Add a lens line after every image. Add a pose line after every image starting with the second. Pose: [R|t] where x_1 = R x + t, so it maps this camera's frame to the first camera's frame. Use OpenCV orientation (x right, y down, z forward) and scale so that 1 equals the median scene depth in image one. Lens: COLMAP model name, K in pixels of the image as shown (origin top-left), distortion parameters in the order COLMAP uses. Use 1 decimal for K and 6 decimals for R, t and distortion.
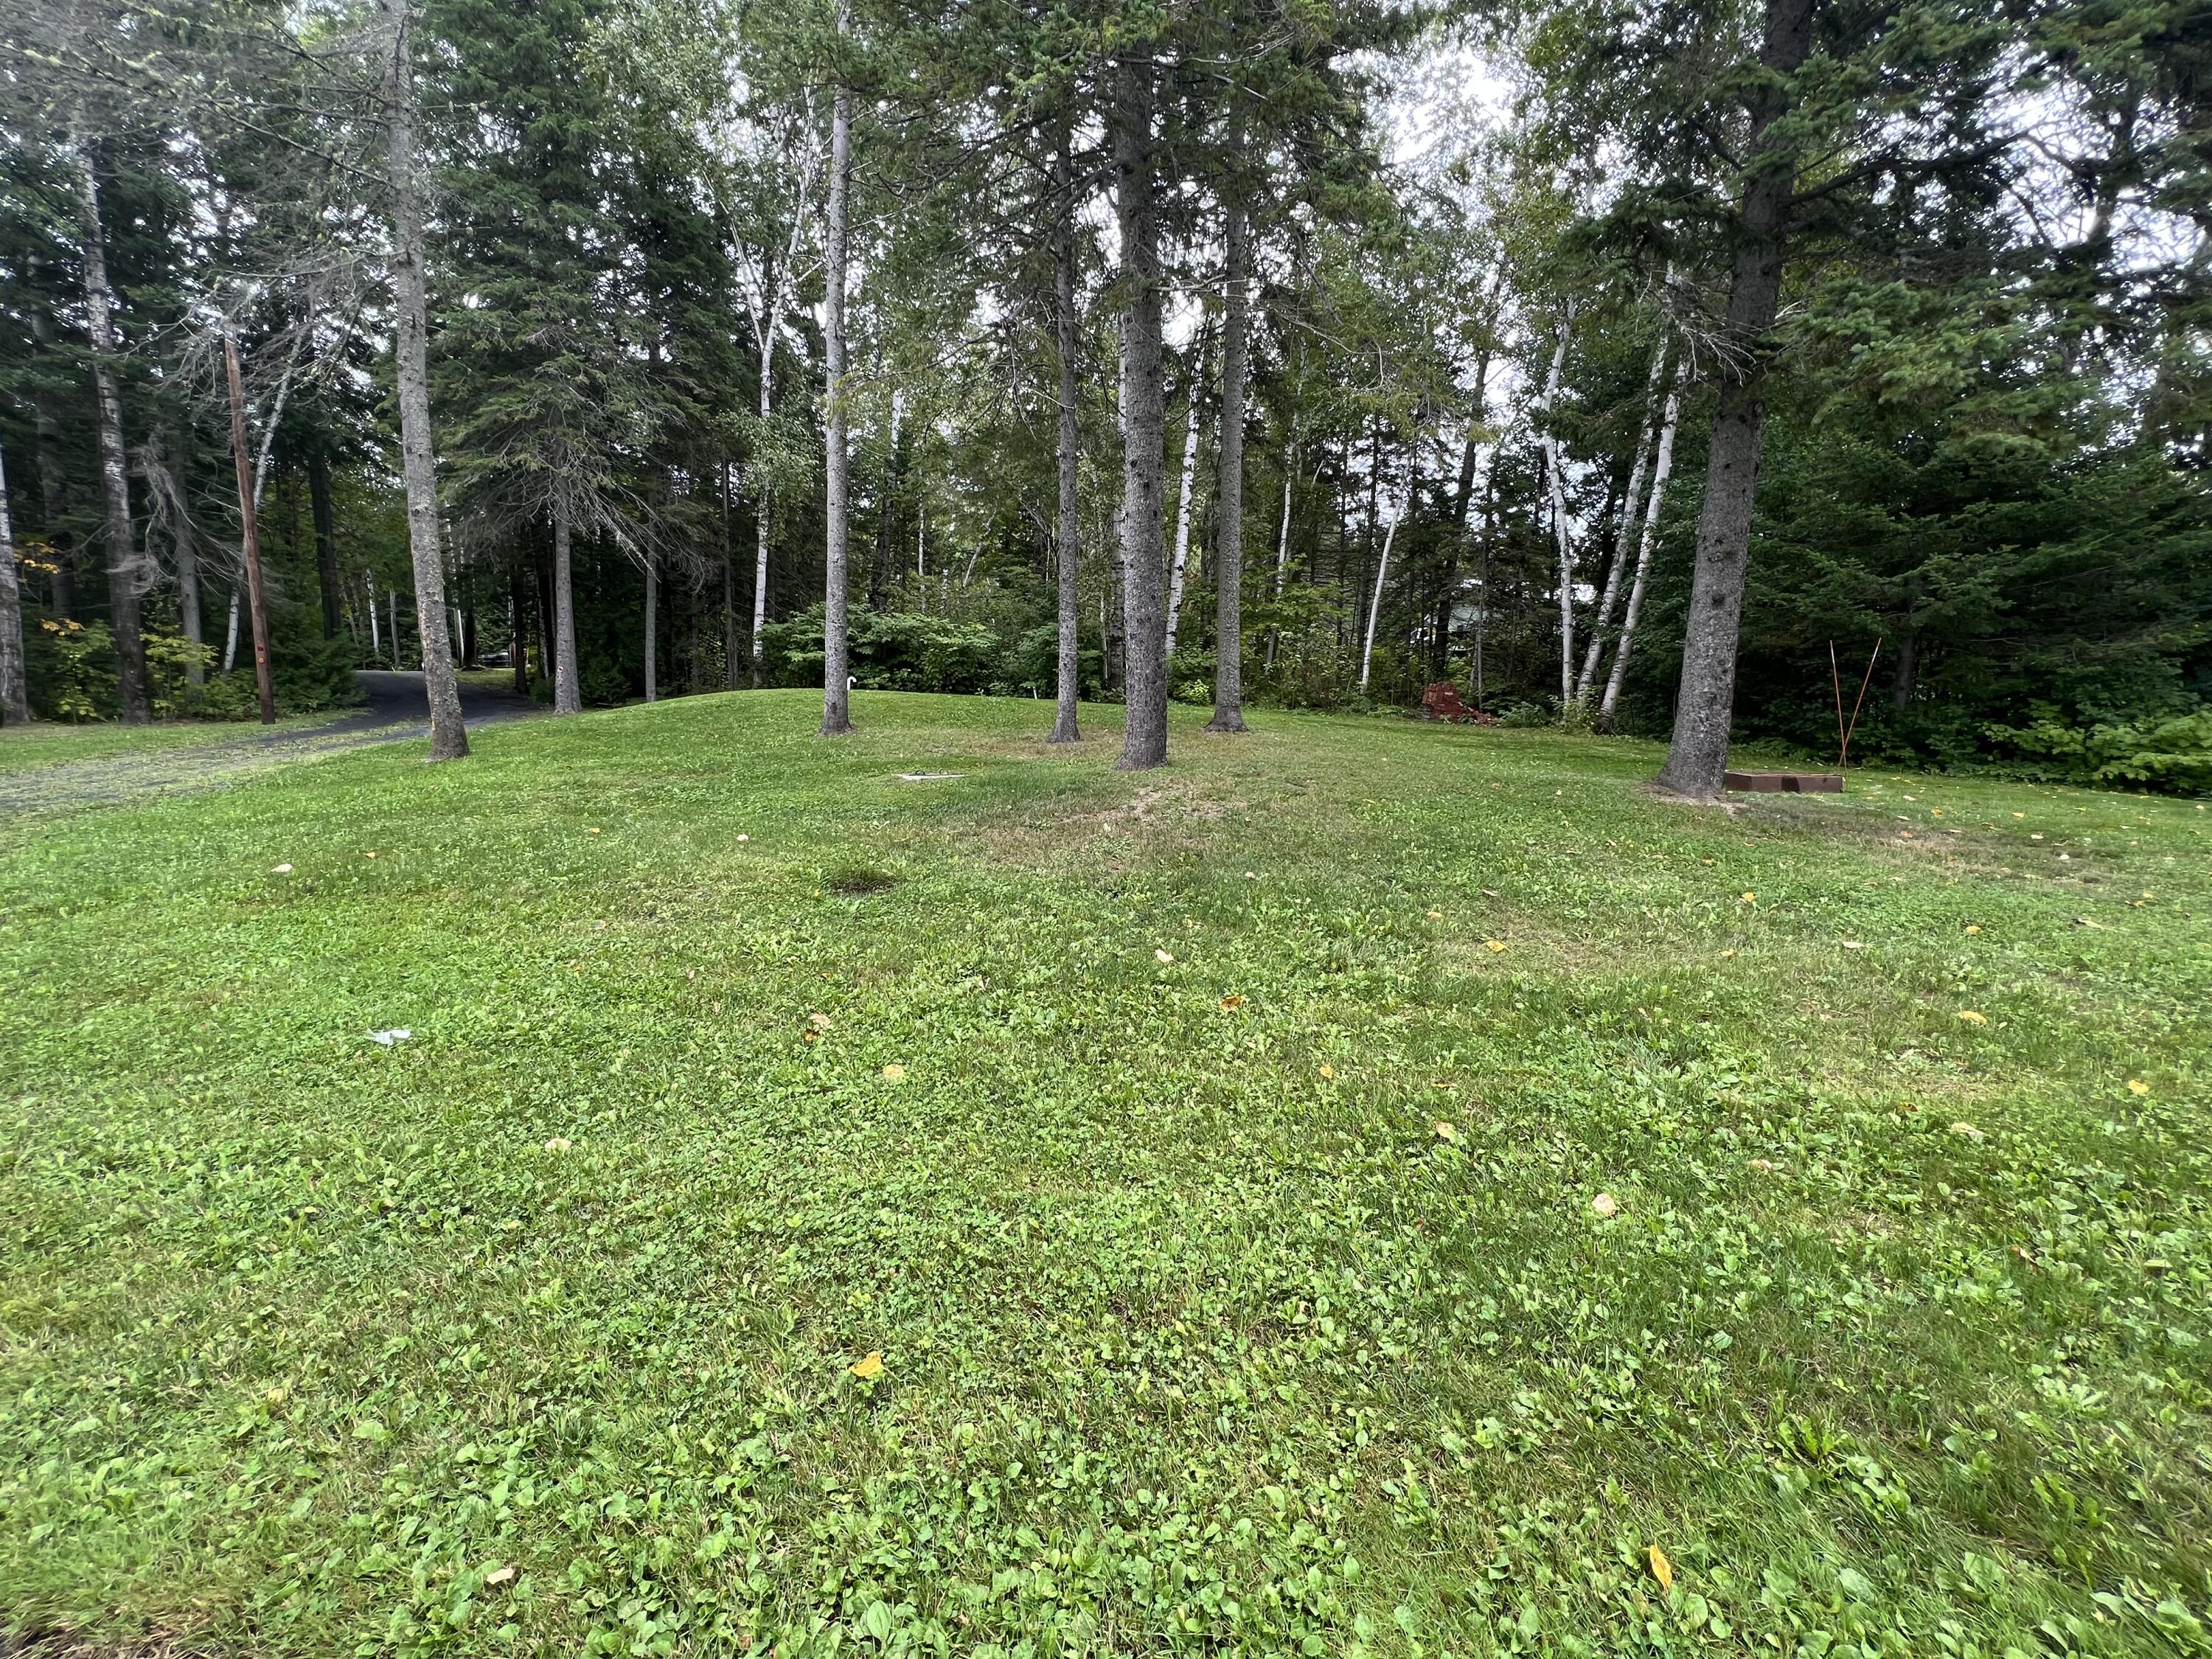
lens RADIAL K [[906.4, 0, 1107.8], [0, 906.4, 824.7], [0, 0, 1]] dist [0.003106, 0.000222]
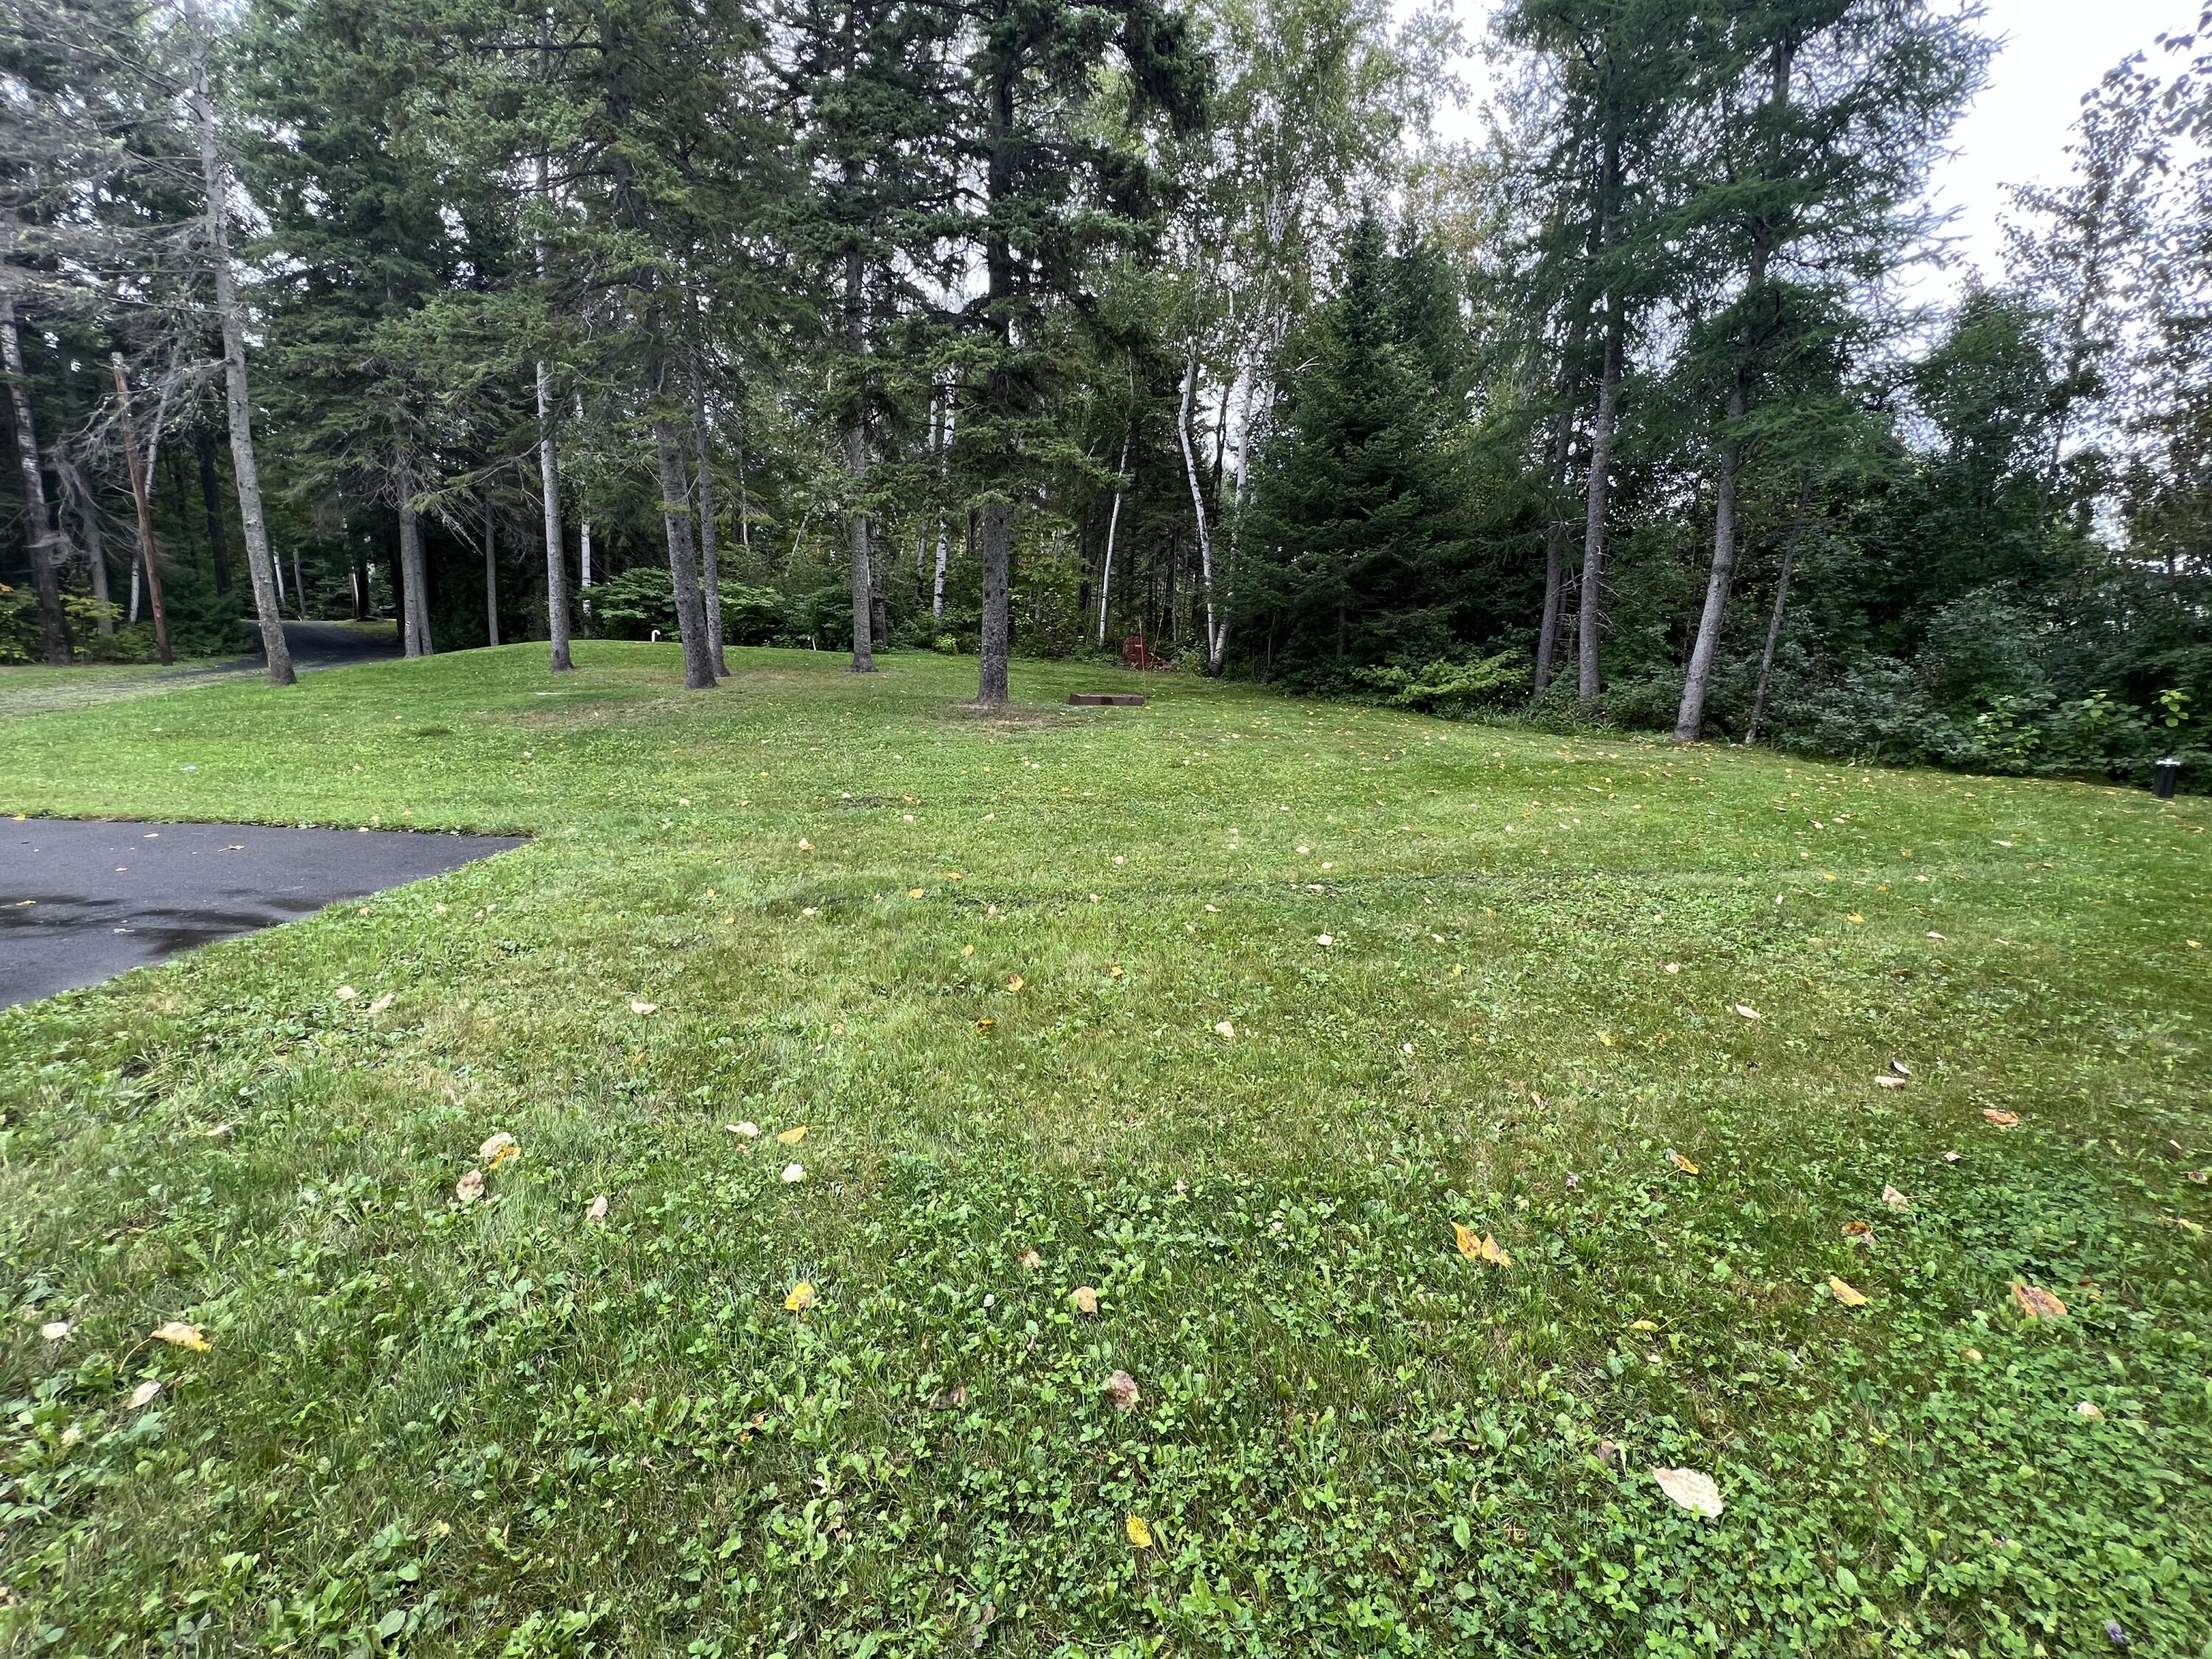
lens RADIAL K [[906.4, 0, 1105.9], [0, 906.4, 824.5], [0, 0, 1]] dist [0.003106, 0.000222]
pose [[0.999177, -0.004101, 0.040358, 0.358922], [0.001975, 0.998614, 0.052596, 0.049563], [-0.040518, -0.052473, 0.997800, -0.358488]]
